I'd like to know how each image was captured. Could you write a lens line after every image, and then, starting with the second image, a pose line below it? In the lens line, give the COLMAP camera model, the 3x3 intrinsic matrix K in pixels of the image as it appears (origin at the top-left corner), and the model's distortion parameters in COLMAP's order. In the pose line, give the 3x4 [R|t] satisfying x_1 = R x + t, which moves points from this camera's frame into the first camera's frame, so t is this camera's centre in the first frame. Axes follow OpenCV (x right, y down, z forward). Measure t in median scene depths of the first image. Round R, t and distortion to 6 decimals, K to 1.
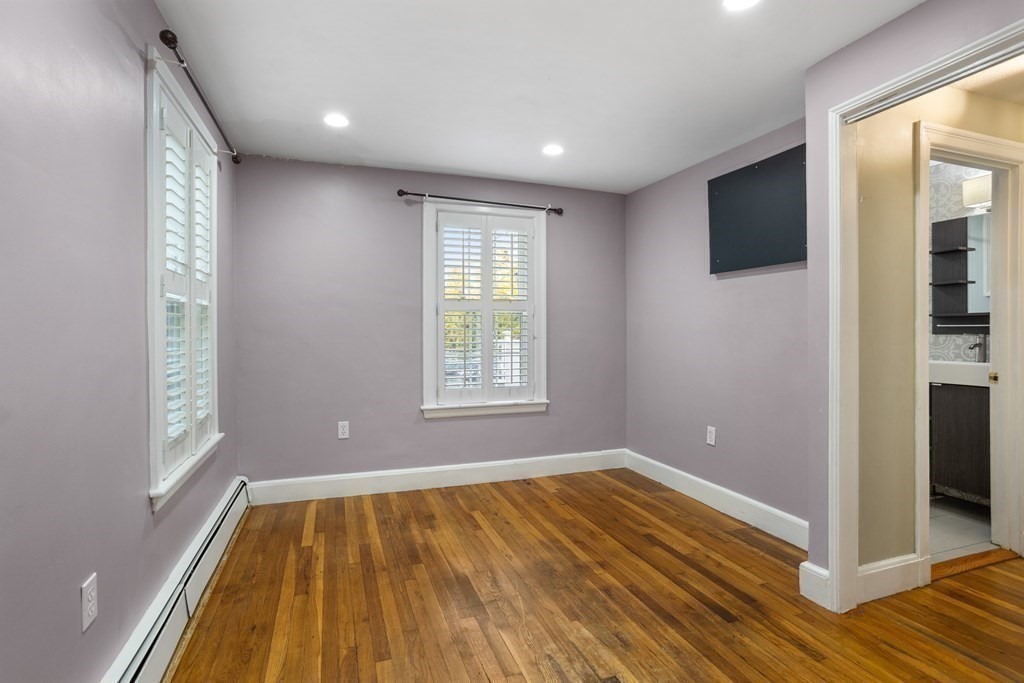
lens RADIAL K [[497.4, 0, 510.1], [0, 497.4, 333.5], [0, 0, 1]] dist [-0.058040, 0.040091]
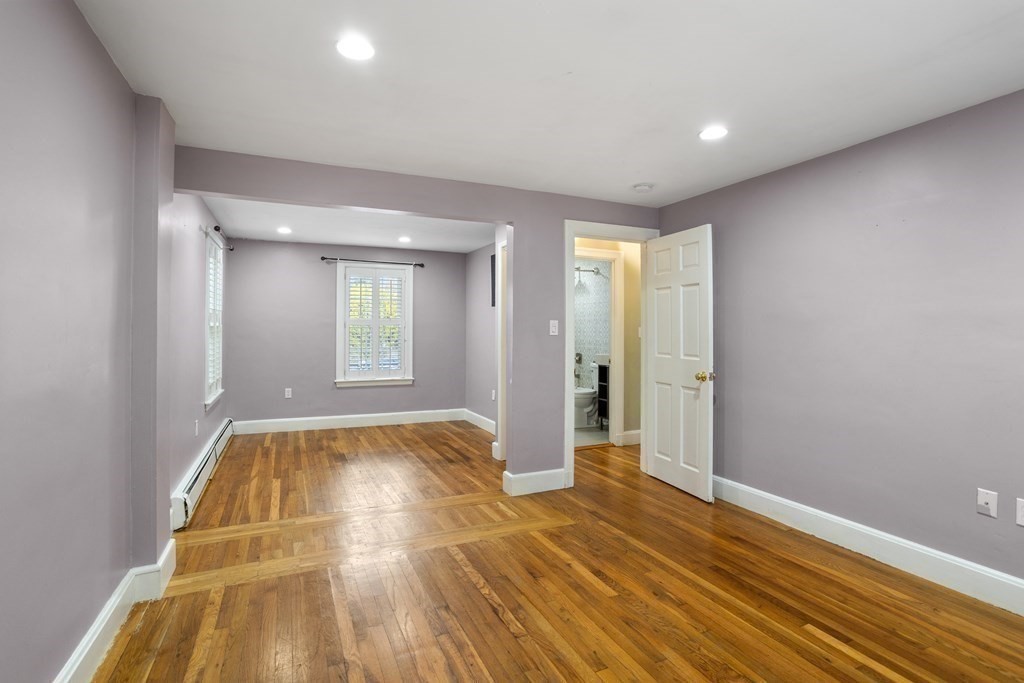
lens RADIAL K [[522.3, 0, 516.9], [0, 522.3, 321.1], [0, 0, 1]] dist [-0.052584, 0.031938]
pose [[0.997596, 0.005072, 0.069113, 0.340261], [-0.003422, 0.999707, -0.023968, -0.018342], [-0.069215, 0.023674, 0.997321, -0.883864]]
